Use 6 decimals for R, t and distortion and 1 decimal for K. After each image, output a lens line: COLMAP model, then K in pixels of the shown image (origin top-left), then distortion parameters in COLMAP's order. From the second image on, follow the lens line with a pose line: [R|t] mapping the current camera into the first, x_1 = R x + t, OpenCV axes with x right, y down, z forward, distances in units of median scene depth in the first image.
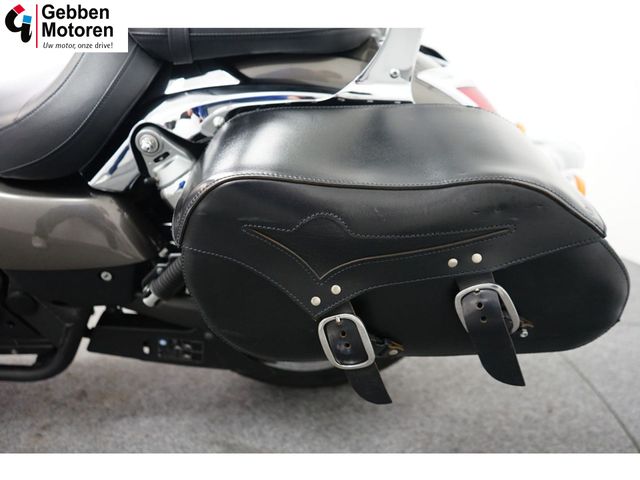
lens RADIAL K [[511.4, 0, 319.8], [0, 511.4, 241.1], [0, 0, 1]] dist [-0.001107, -0.003404]
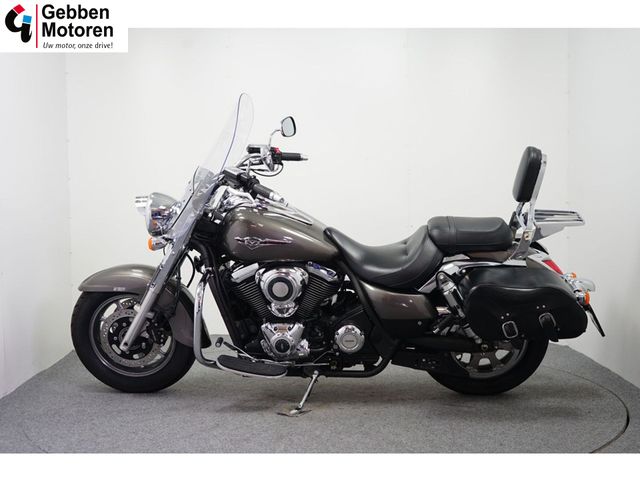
lens RADIAL K [[881.8, 0, 319.4], [0, 881.8, 241.4], [0, 0, 1]] dist [-0.055731, 0.000000]
pose [[0.997626, 0.022188, -0.065186, -0.732611], [-0.038033, 0.966716, -0.253011, 0.981232], [0.057403, 0.254889, 0.965265, -4.268890]]
